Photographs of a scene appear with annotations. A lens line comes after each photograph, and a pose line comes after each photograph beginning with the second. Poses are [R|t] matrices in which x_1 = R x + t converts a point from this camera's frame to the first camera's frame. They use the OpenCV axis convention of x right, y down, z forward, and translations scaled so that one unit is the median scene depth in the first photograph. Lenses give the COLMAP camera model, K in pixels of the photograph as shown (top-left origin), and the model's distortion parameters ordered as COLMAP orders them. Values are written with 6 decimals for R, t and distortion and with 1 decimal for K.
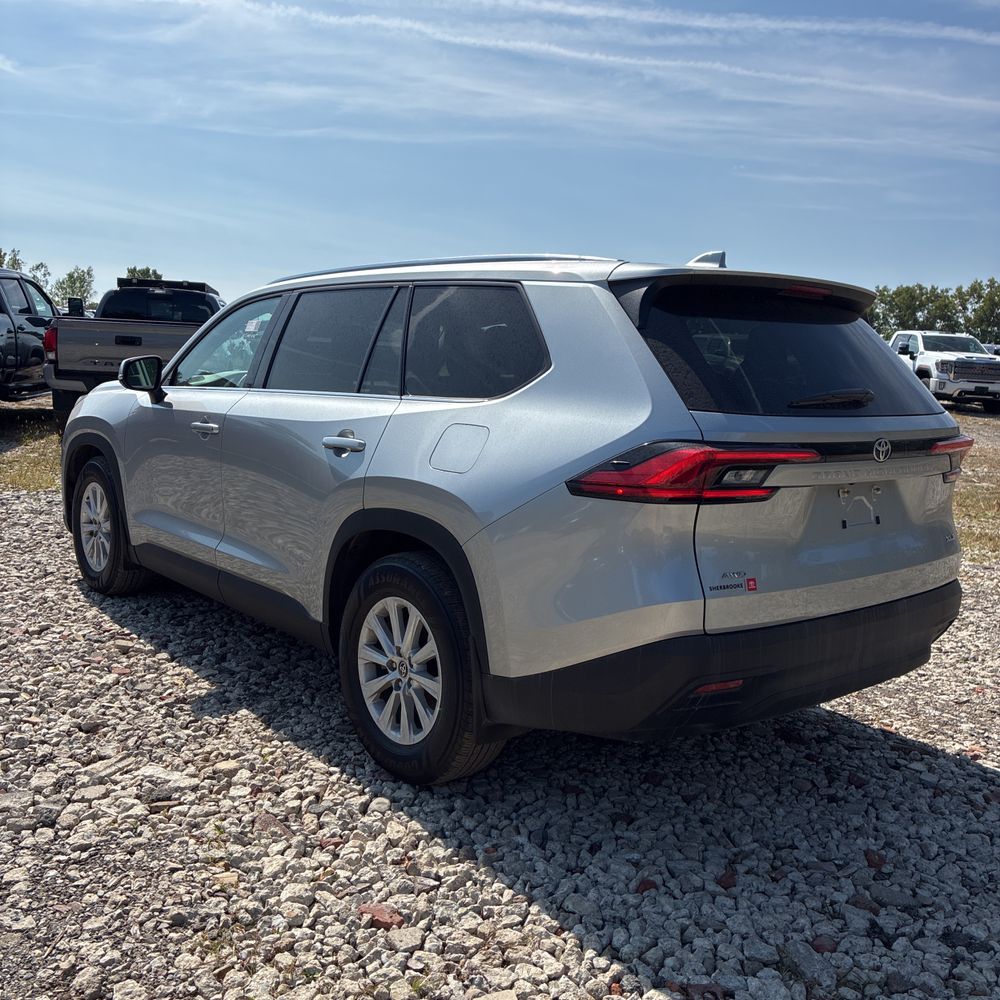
lens RADIAL K [[1017.8, 0, 498.8], [0, 1017.8, 491.9], [0, 0, 1]] dist [0.018814, 0.004233]
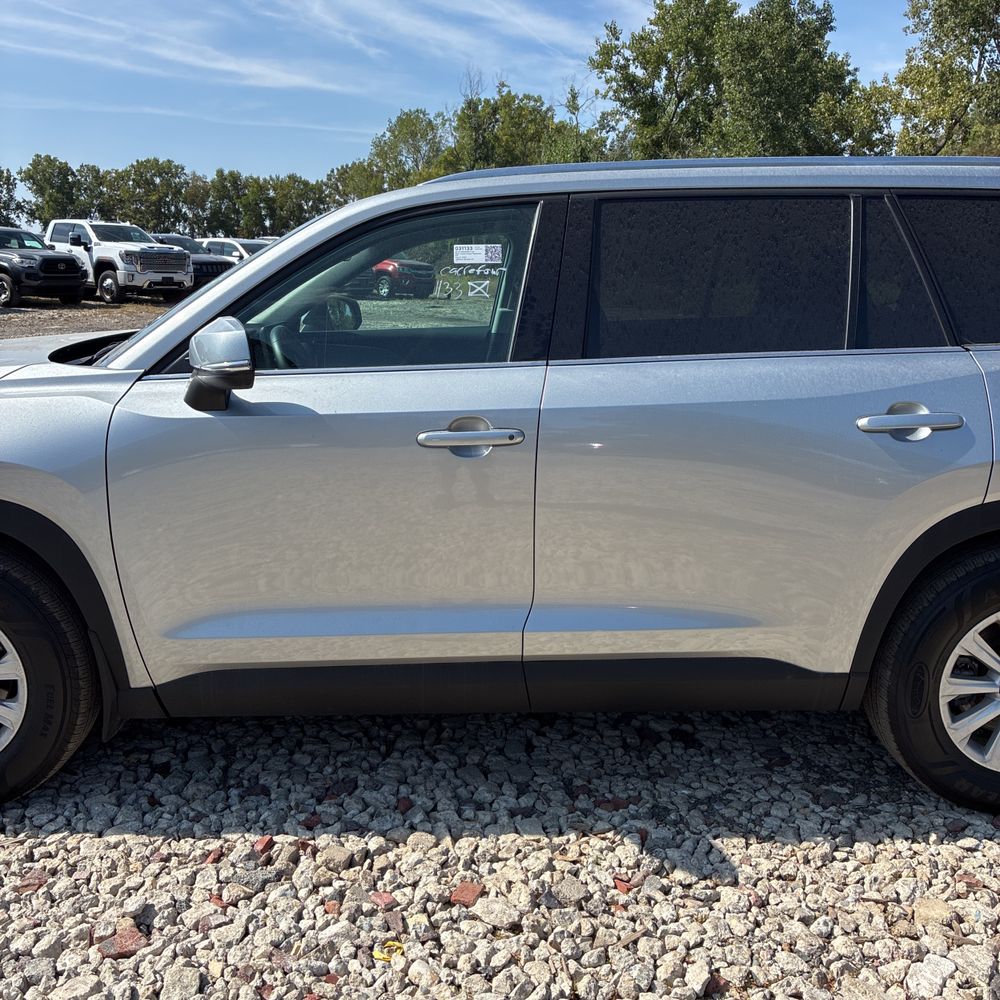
lens RADIAL K [[1019.7, 0, 488.1], [0, 1019.7, 500.0], [0, 0, 1]] dist [0.016783, 0.011949]
pose [[0.624866, -0.214793, 0.750604, -0.879710], [0.127144, 0.976572, 0.173610, -0.155102], [-0.770309, -0.013048, 0.637537, 0.760556]]
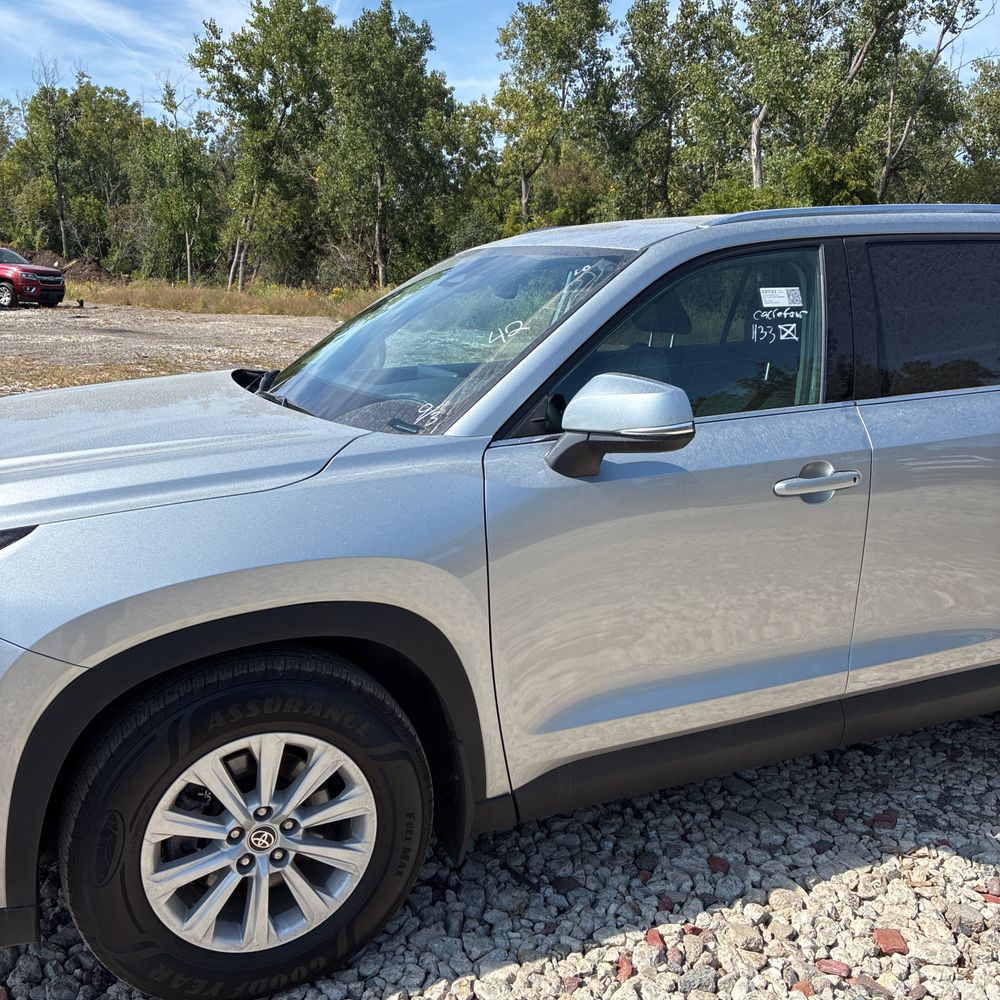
lens RADIAL K [[1019.9, 0, 492.0], [0, 1019.9, 499.0], [0, 0, 1]] dist [0.013709, 0.007879]
pose [[0.282499, -0.250369, 0.926018, -1.062394], [0.135360, 0.966084, 0.219908, -0.249807], [-0.949669, 0.063222, 0.306808, 1.216032]]
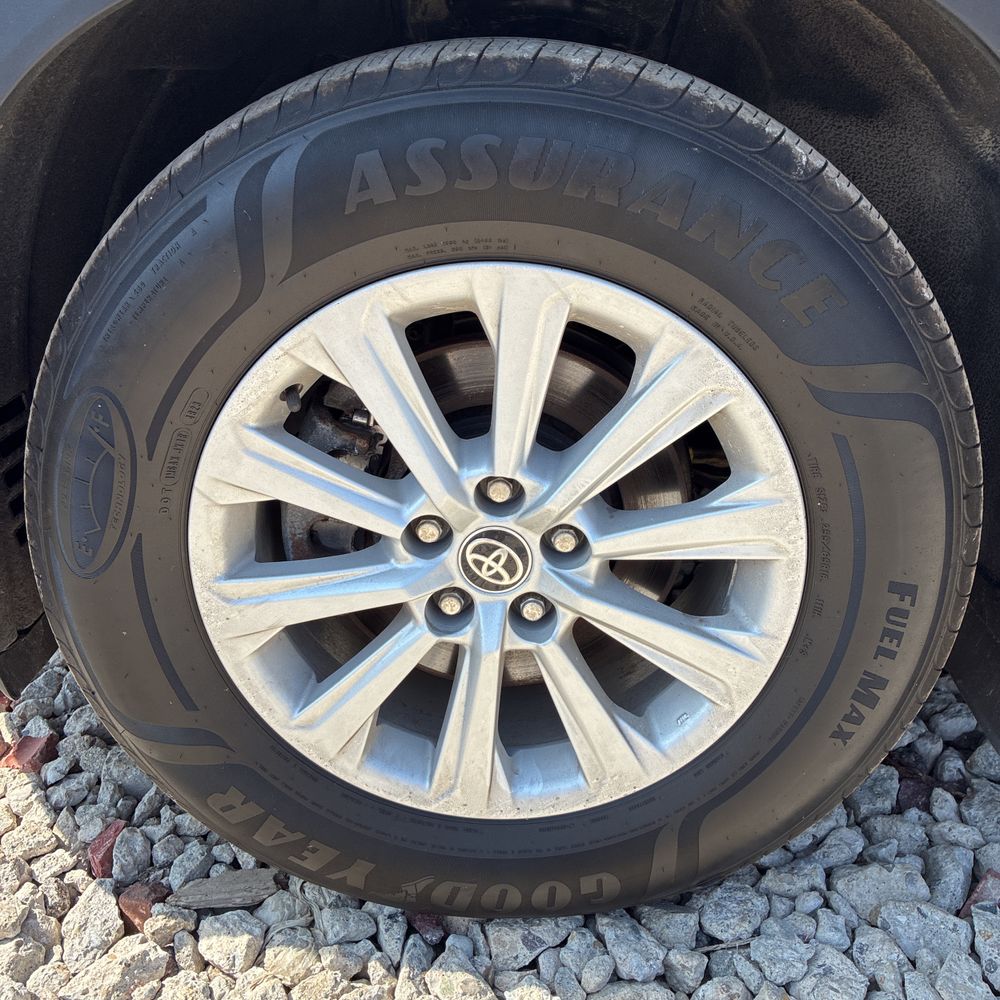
lens RADIAL K [[971.5, 0, 498.0], [0, 971.5, 497.4], [0, 0, 1]] dist [0.018831, 0.006539]
pose [[0.675416, -0.322600, 0.663131, -0.743060], [0.119556, 0.935243, 0.333206, -0.035062], [-0.727681, -0.145771, 0.670247, 1.390148]]
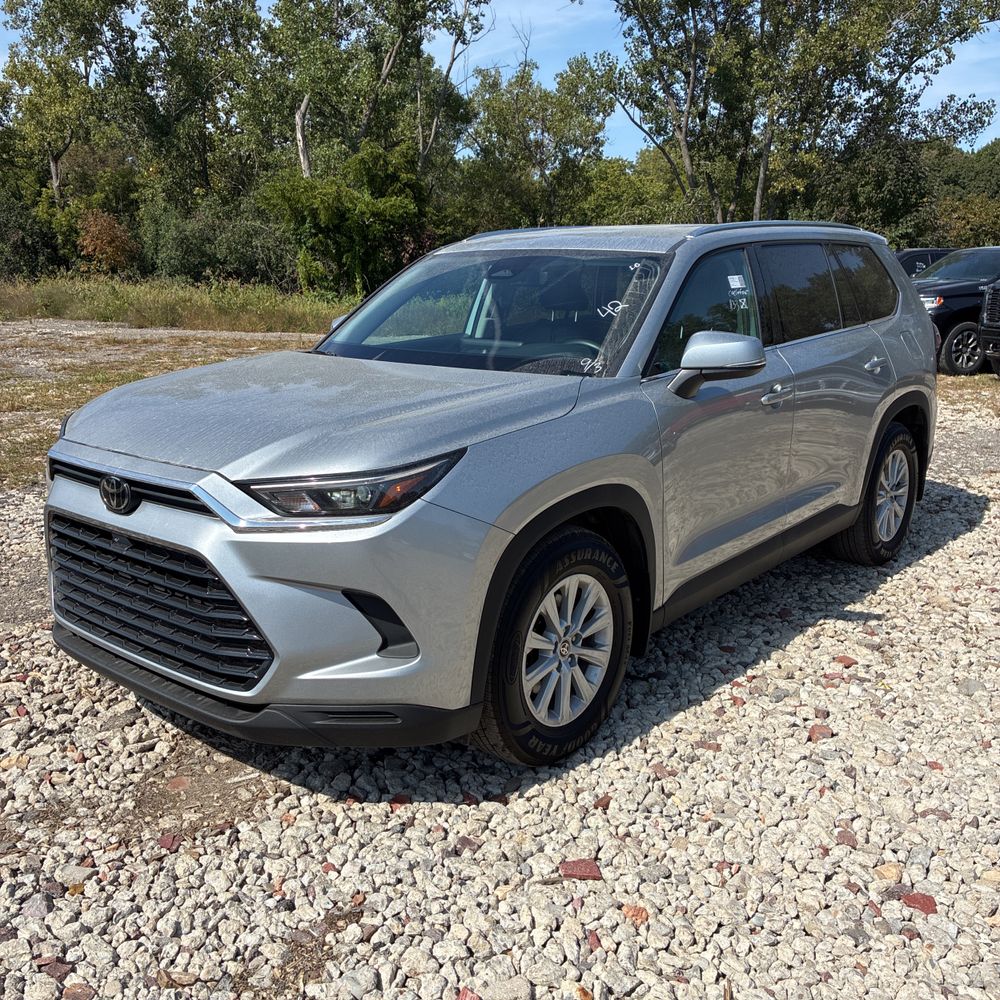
lens RADIAL K [[1019.7, 0, 491.1], [0, 1019.7, 498.1], [0, 0, 1]] dist [0.014746, -0.004003]
pose [[-0.169199, -0.268811, 0.948215, -1.406014], [0.128835, 0.947799, 0.291682, -0.341997], [-0.977125, 0.171515, -0.125735, 1.697978]]
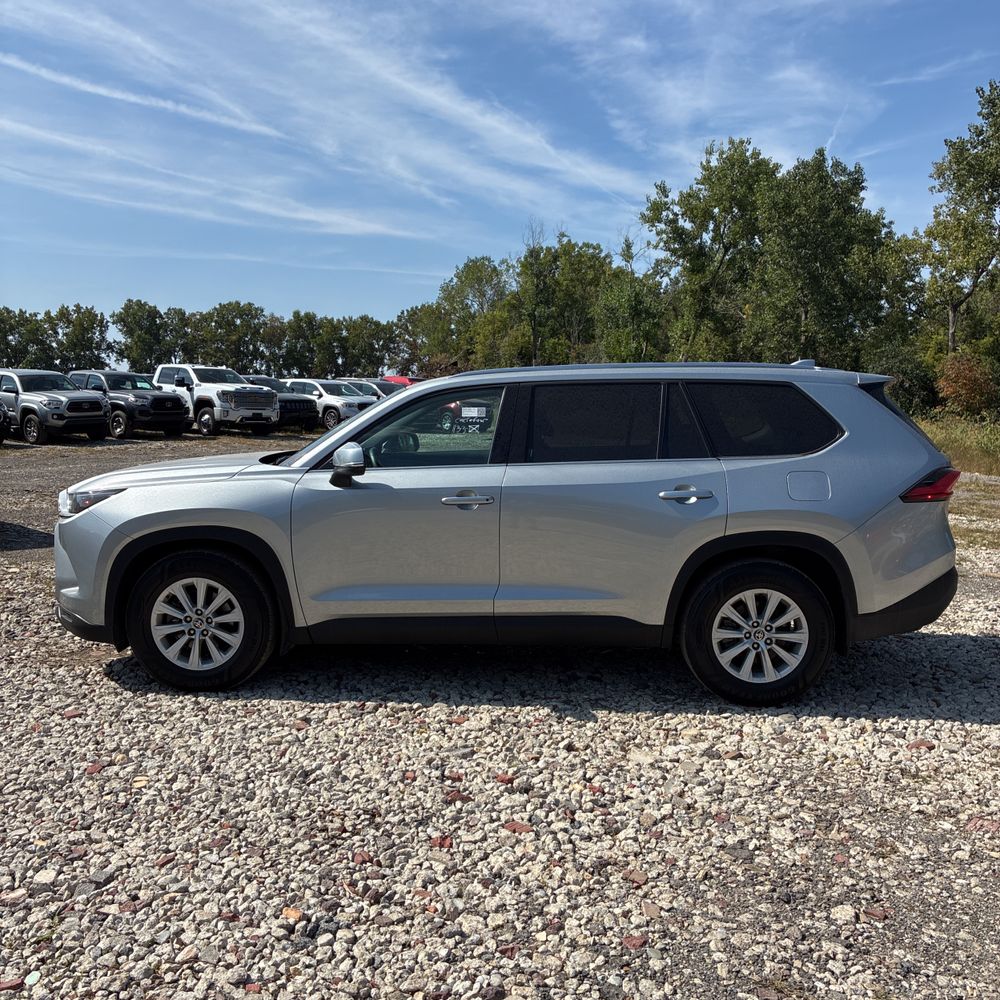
lens RADIAL K [[1023.2, 0, 495.8], [0, 1023.2, 497.8], [0, 0, 1]] dist [0.016627, 0.003455]
pose [[0.666620, -0.112456, 0.736866, -1.379856], [0.124433, 0.991471, 0.038742, -0.131080], [-0.734938, 0.065864, 0.674928, 0.221554]]
